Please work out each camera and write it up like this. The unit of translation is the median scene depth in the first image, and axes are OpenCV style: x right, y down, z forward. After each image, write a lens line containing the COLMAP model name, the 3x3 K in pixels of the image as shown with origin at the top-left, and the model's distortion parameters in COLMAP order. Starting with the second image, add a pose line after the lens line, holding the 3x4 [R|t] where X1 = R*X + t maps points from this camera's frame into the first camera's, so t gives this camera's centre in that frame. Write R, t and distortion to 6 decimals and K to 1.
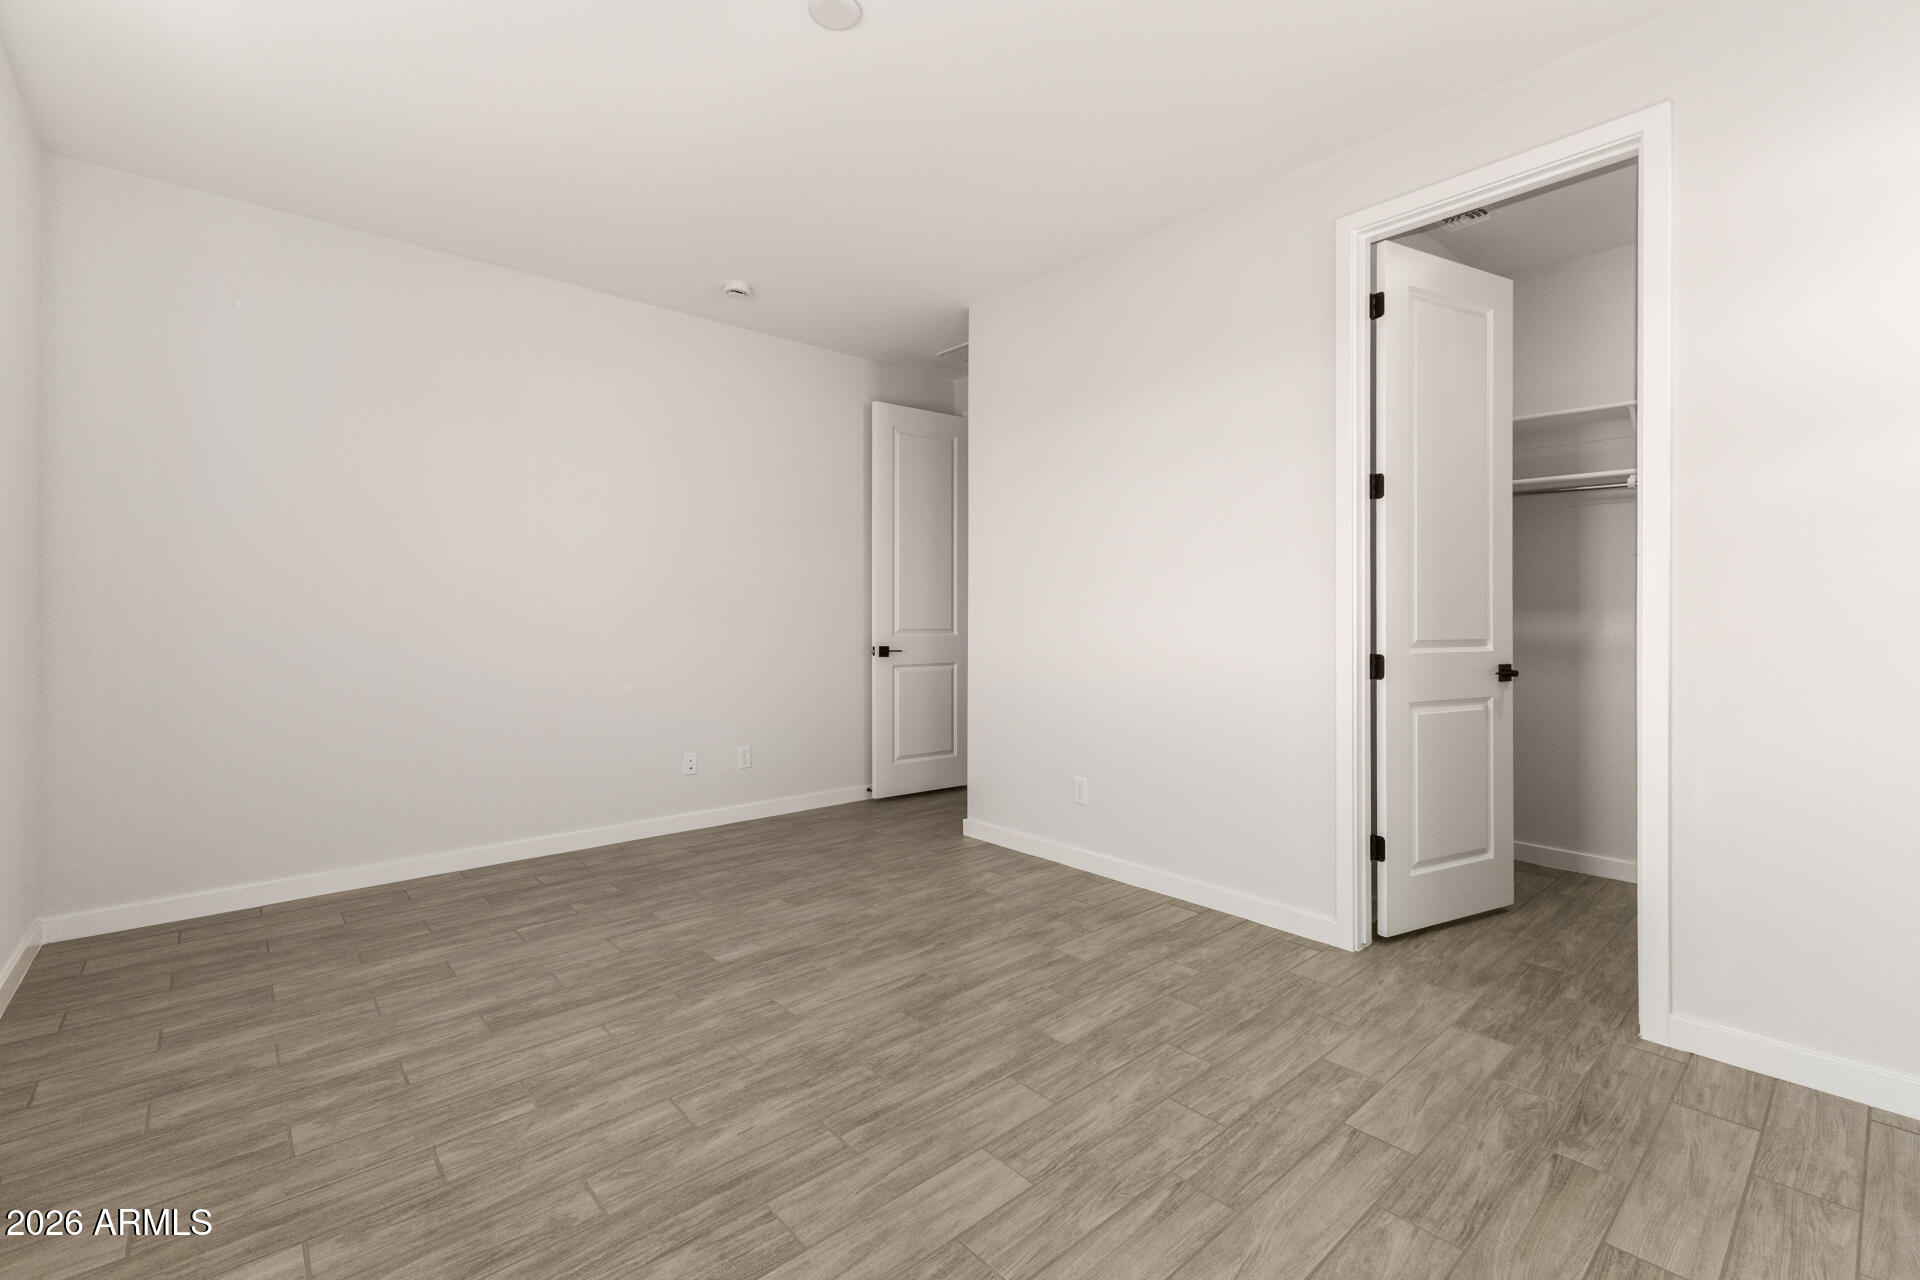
lens RADIAL K [[829.7, 0, 960.5], [0, 829.7, 630.1], [0, 0, 1]] dist [0.002991, -0.000121]
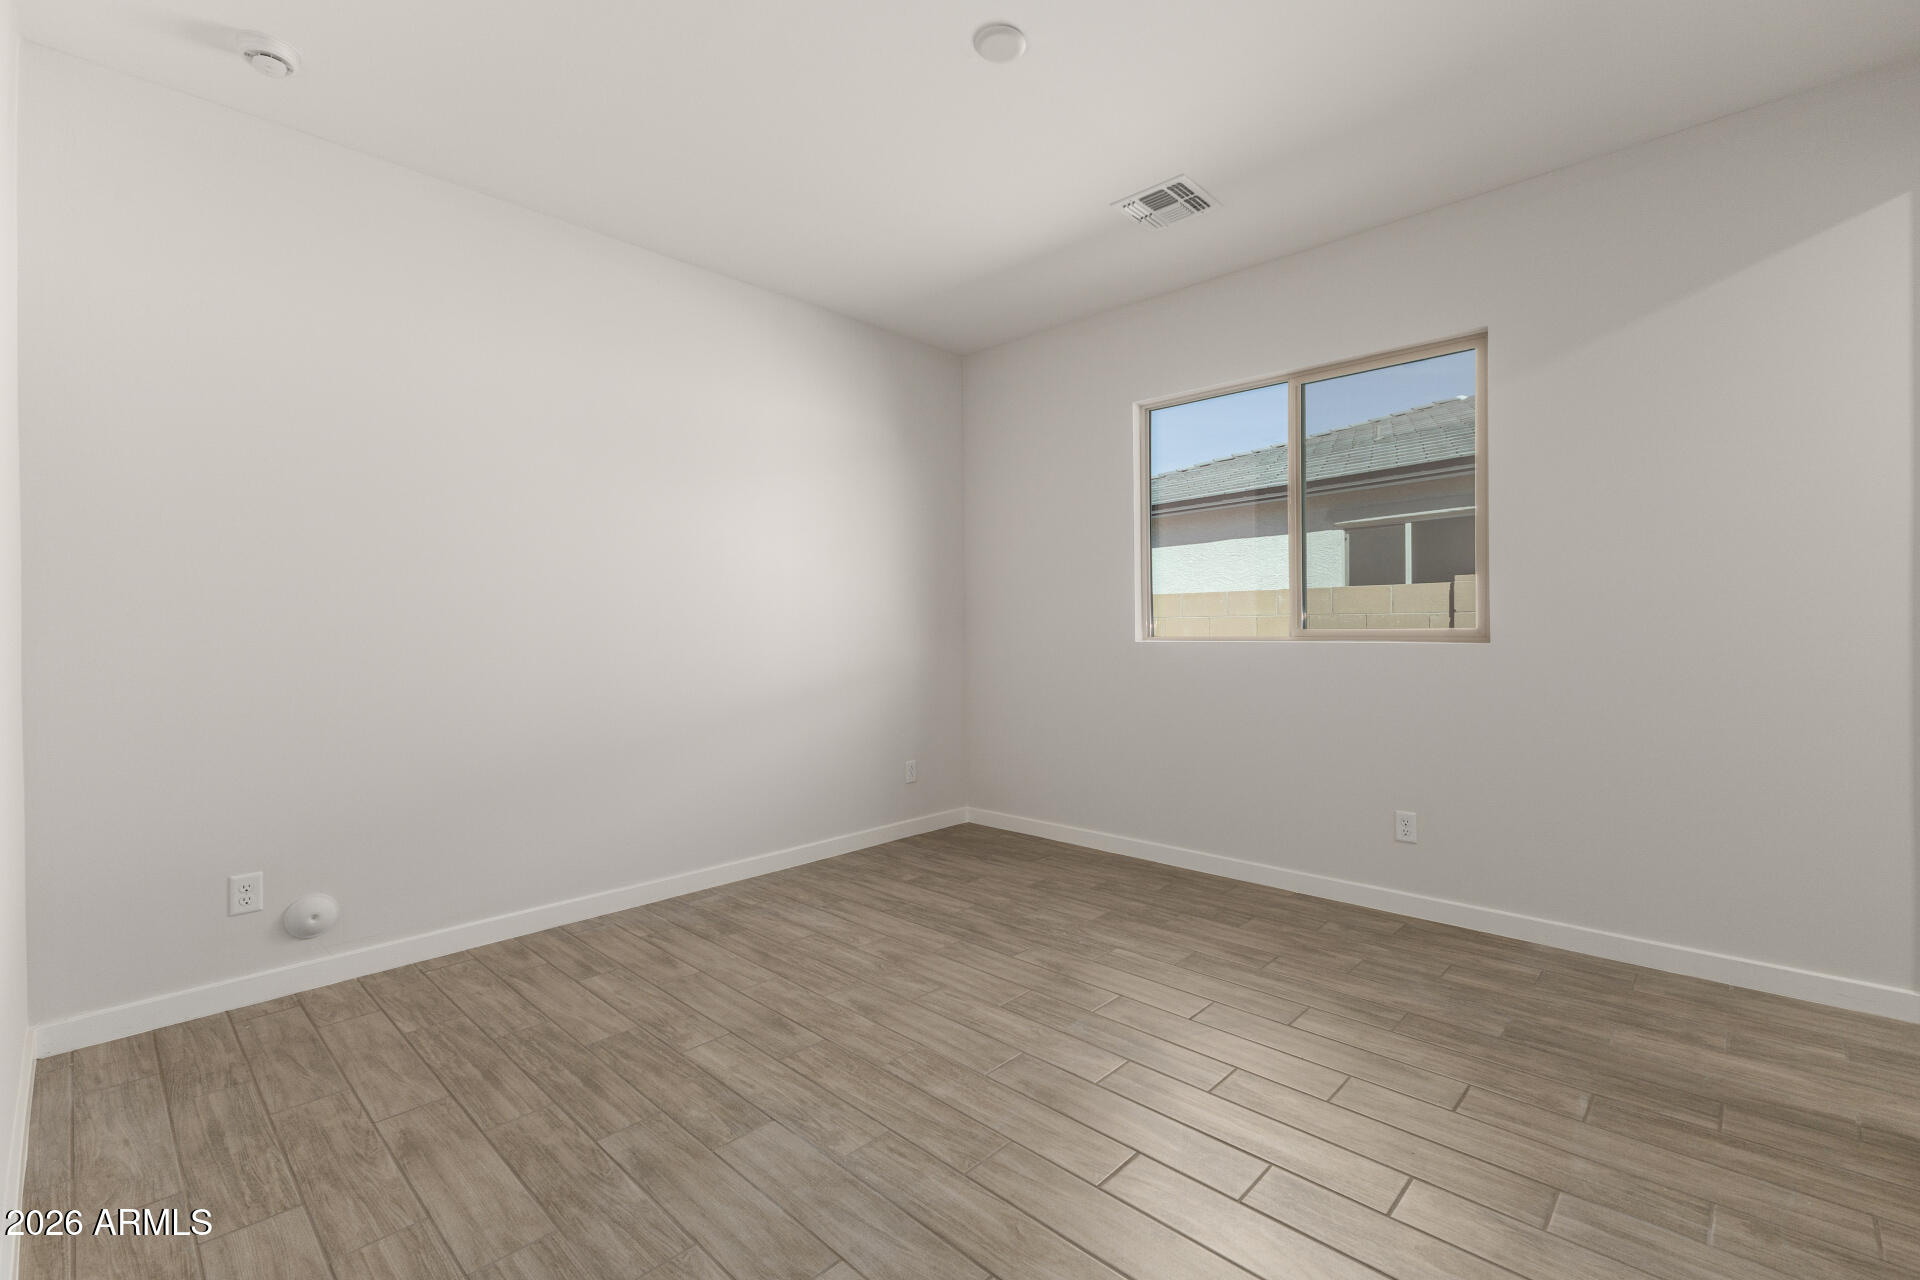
lens RADIAL K [[829.7, 0, 964.0], [0, 829.7, 641.2], [0, 0, 1]] dist [0.002991, -0.000121]
pose [[-0.098073, -0.006062, 0.995161, -0.306871], [-0.005334, 0.999970, 0.005566, -0.010797], [-0.995165, -0.004762, -0.098102, 0.010204]]
